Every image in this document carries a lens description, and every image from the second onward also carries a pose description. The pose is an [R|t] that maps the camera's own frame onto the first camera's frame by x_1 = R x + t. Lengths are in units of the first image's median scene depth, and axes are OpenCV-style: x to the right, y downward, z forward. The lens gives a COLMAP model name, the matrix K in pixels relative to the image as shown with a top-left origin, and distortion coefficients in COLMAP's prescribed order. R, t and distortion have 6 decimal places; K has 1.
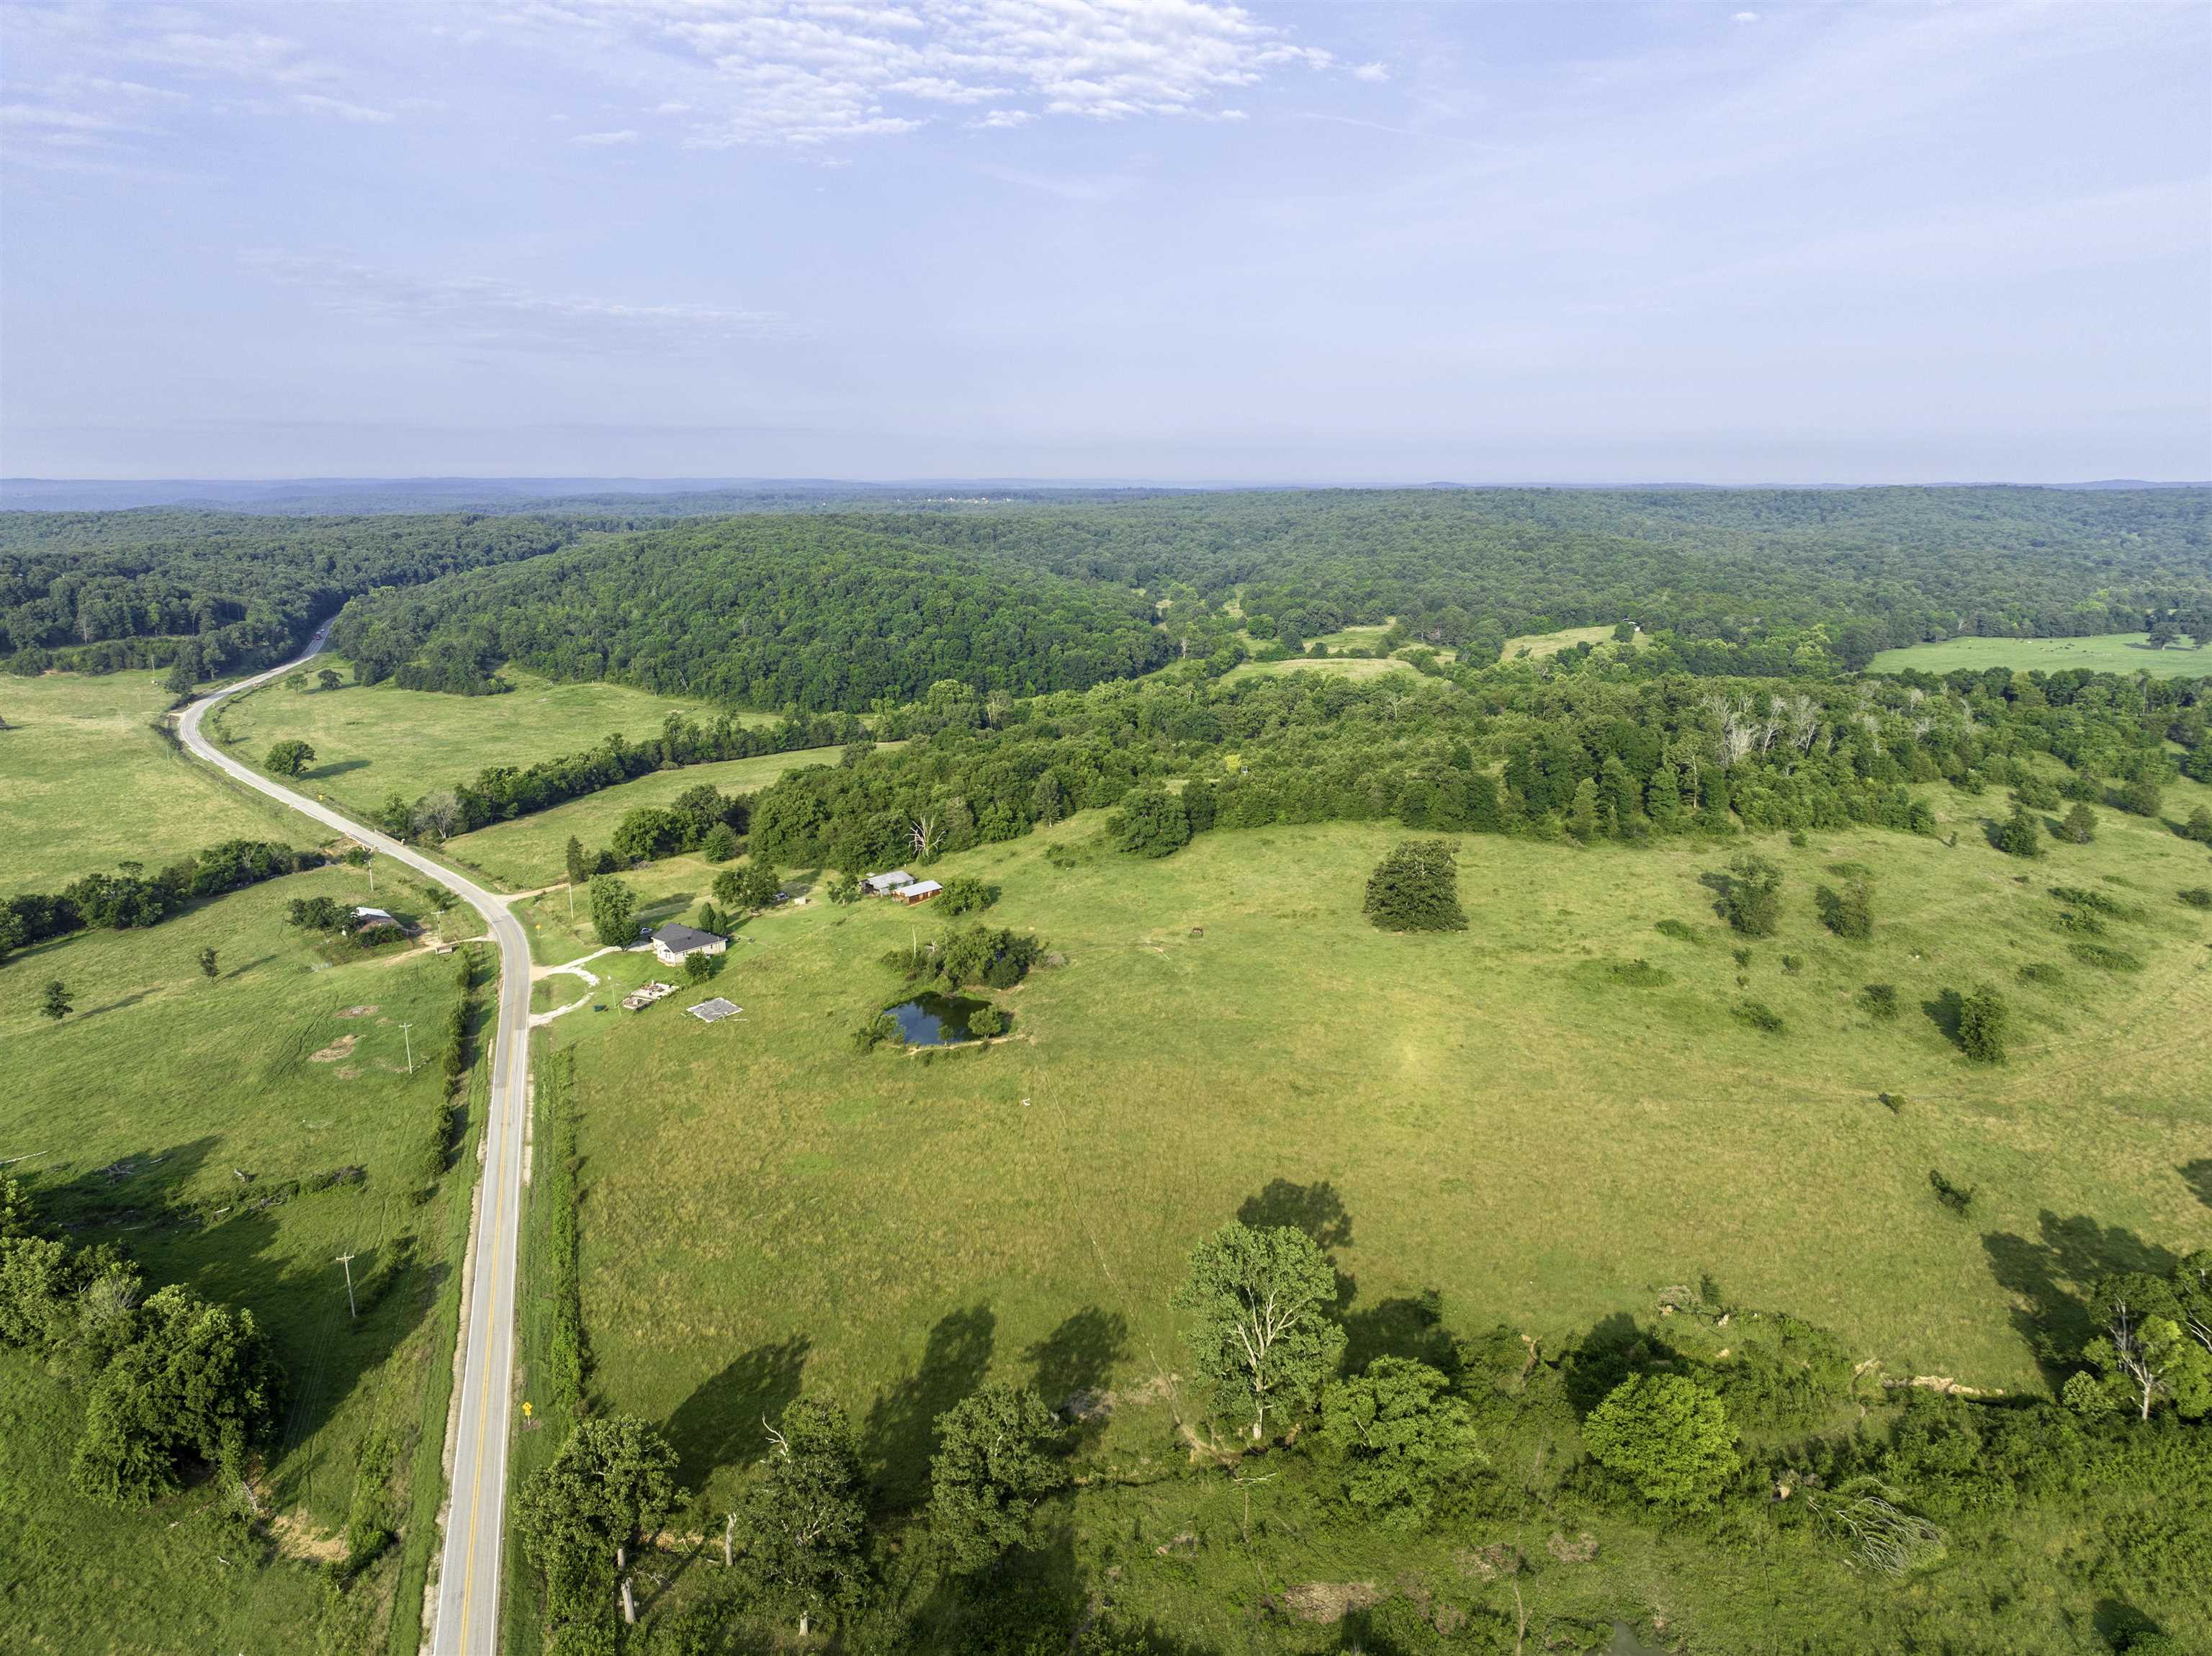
lens RADIAL K [[1577.6, 0, 1106.8], [0, 1577.6, 830.1], [0, 0, 1]] dist [-0.038126, 0.024088]
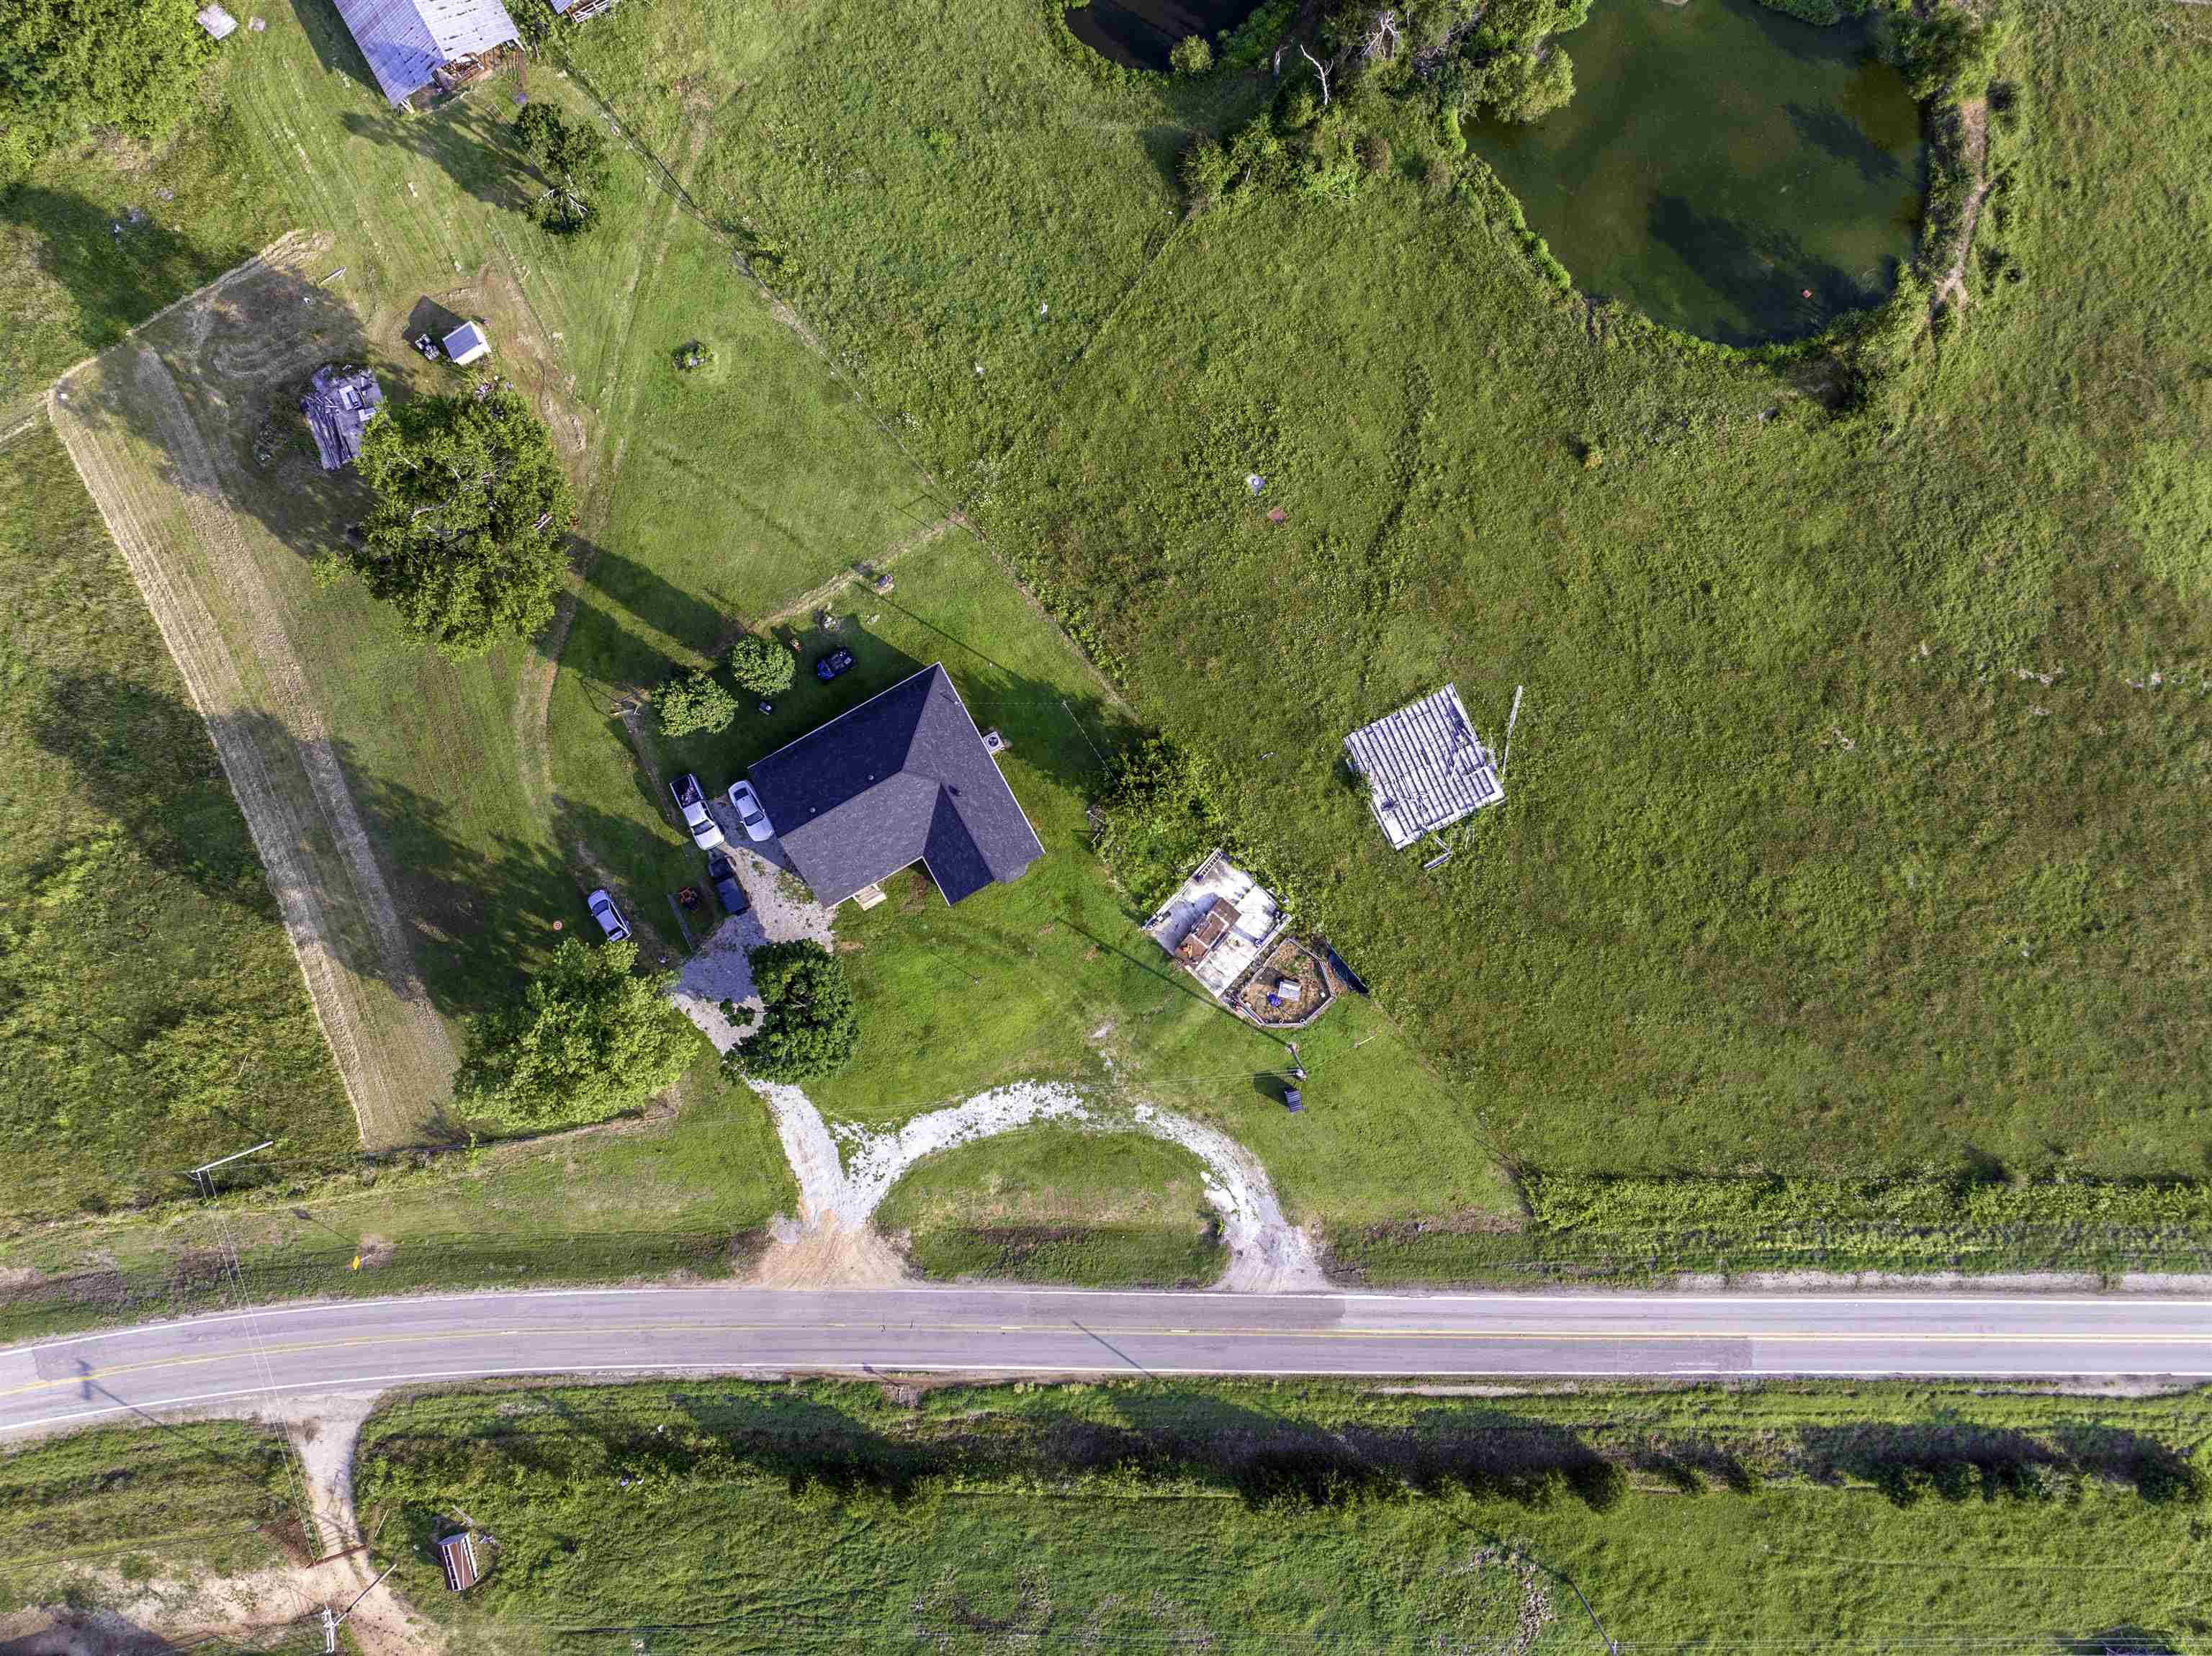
lens RADIAL K [[1577.6, 0, 1102.5], [0, 1577.6, 818.1], [0, 0, 1]] dist [-0.038126, 0.024088]
pose [[0.339641, -0.940551, 0.002856, -0.182860], [0.204063, 0.076653, 0.975952, -0.144493], [-0.918152, -0.330890, 0.217966, 0.635934]]
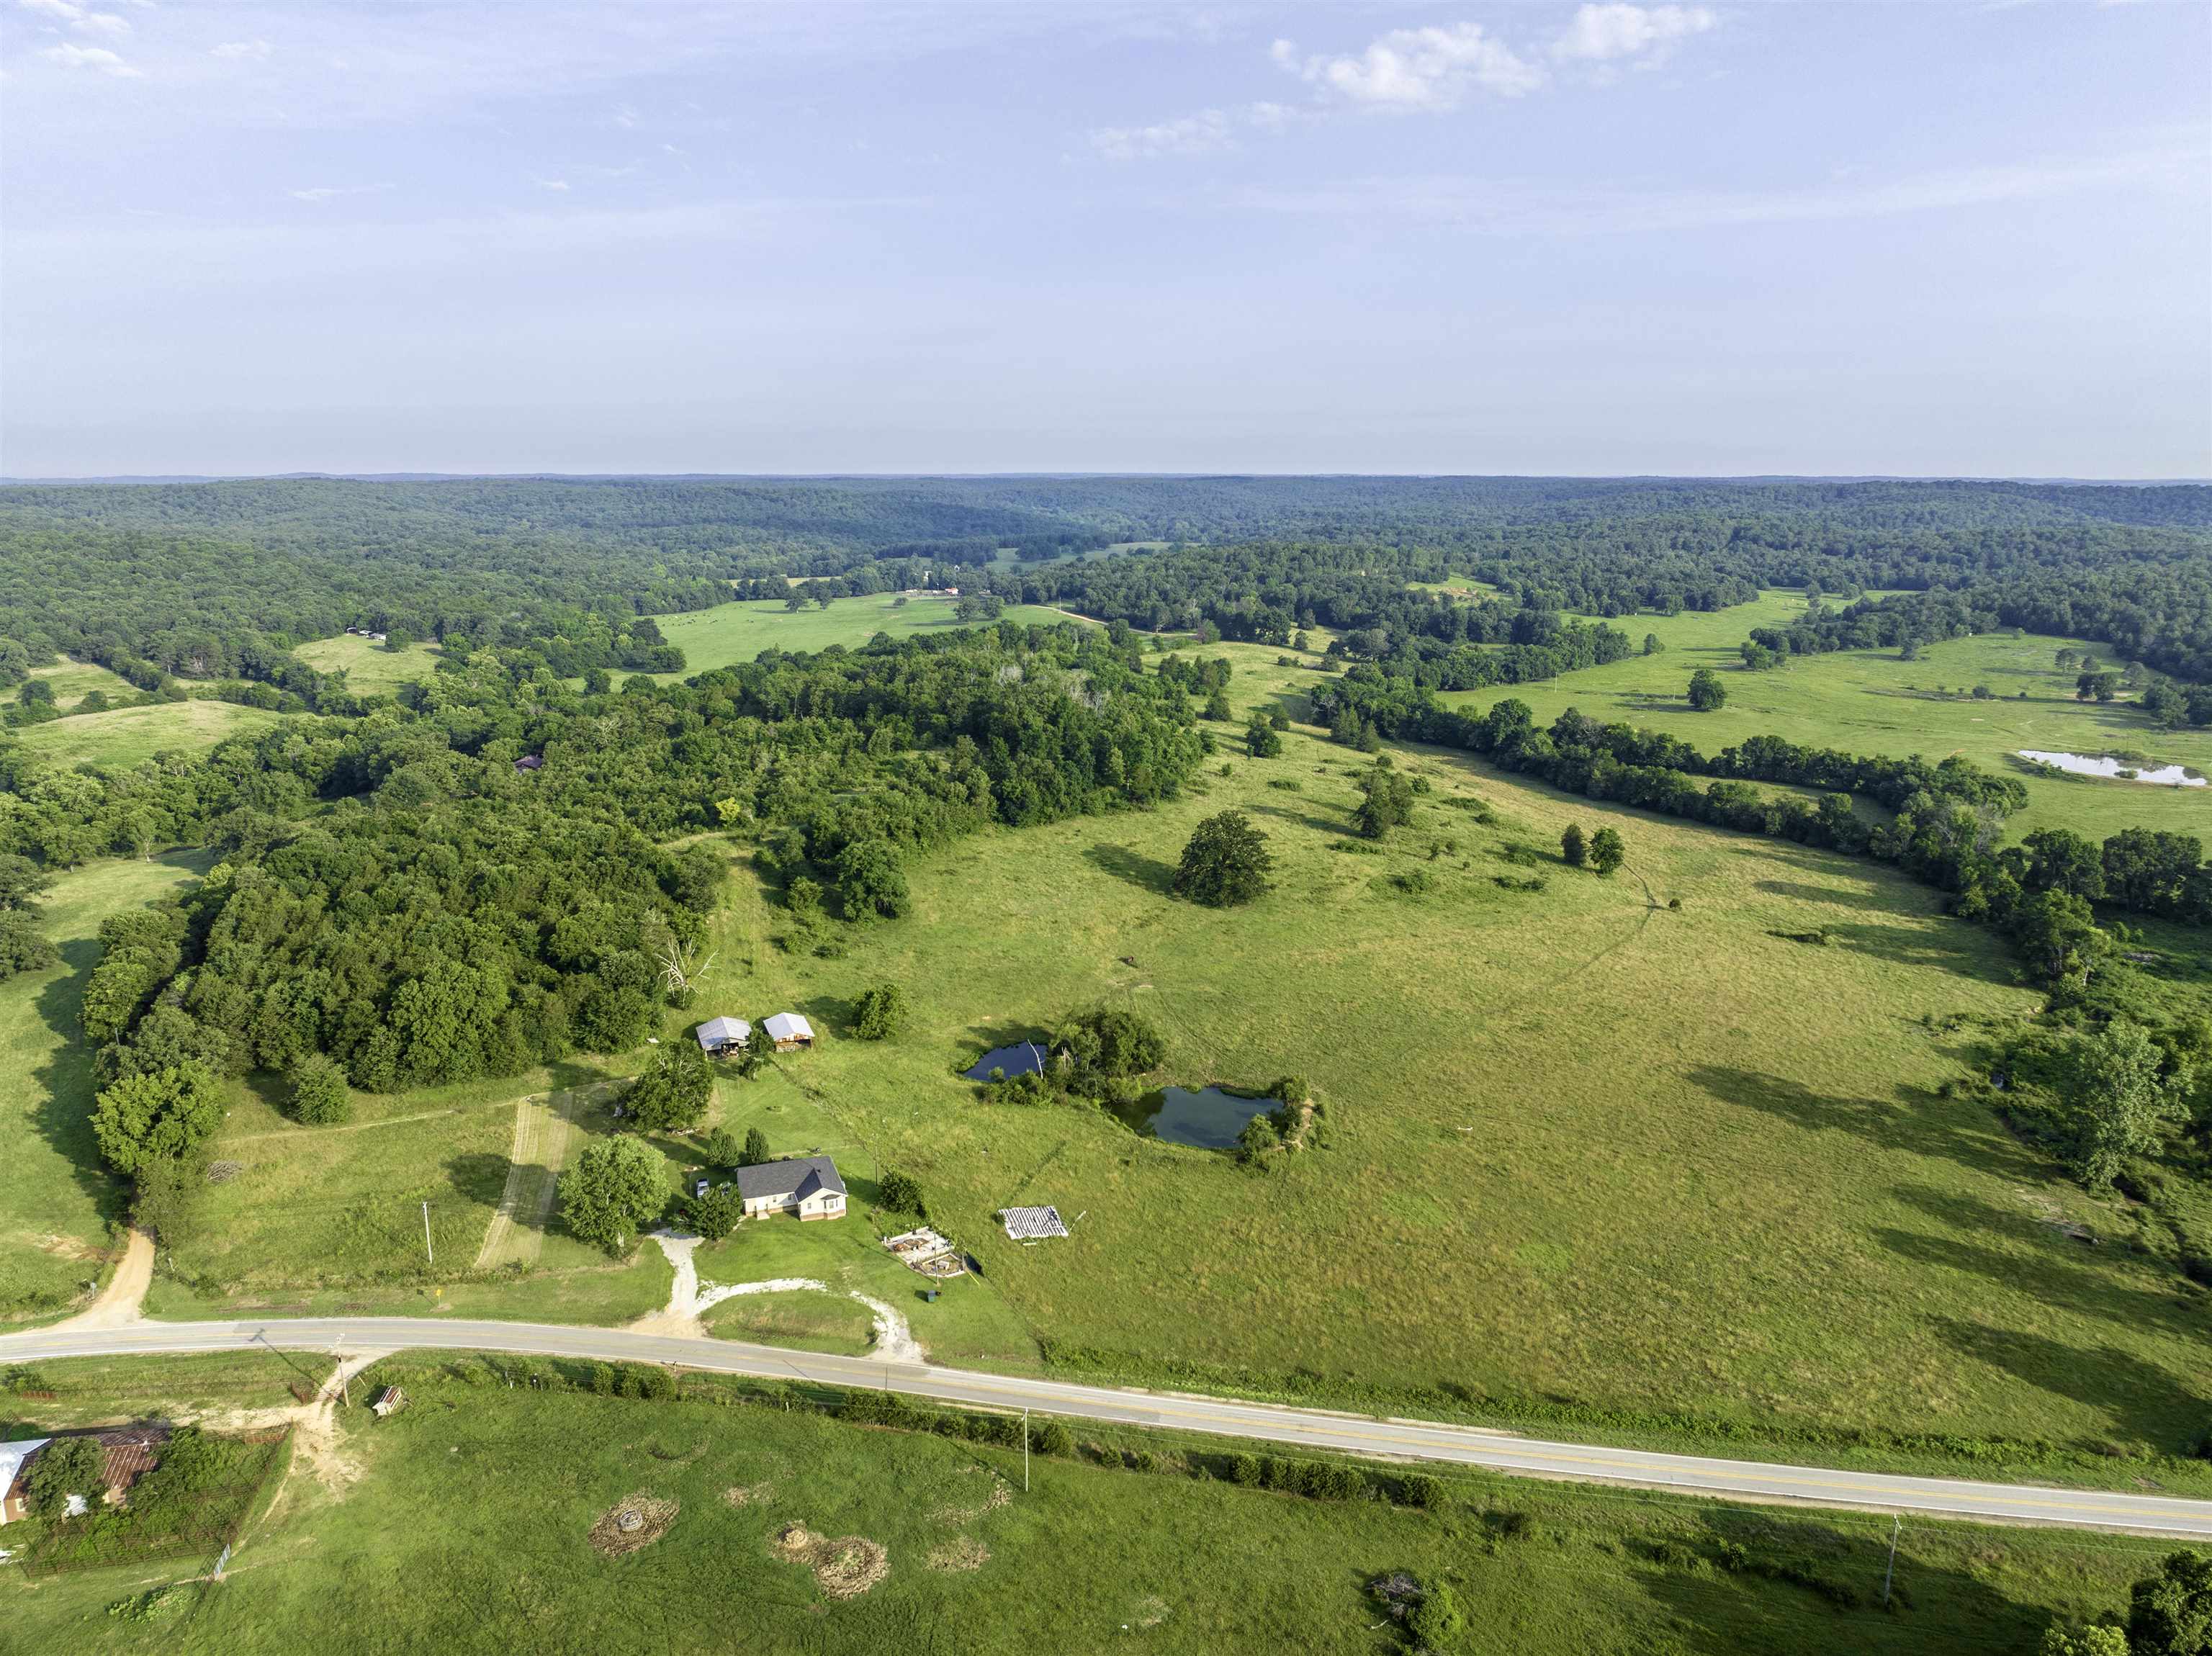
lens RADIAL K [[1577.6, 0, 1105.5], [0, 1577.6, 830.1], [0, 0, 1]] dist [-0.038126, 0.024088]
pose [[0.482734, -0.199670, 0.852701, -0.518261], [0.190801, 0.974252, 0.120116, -0.087562], [-0.854730, 0.104712, 0.508402, 0.381634]]
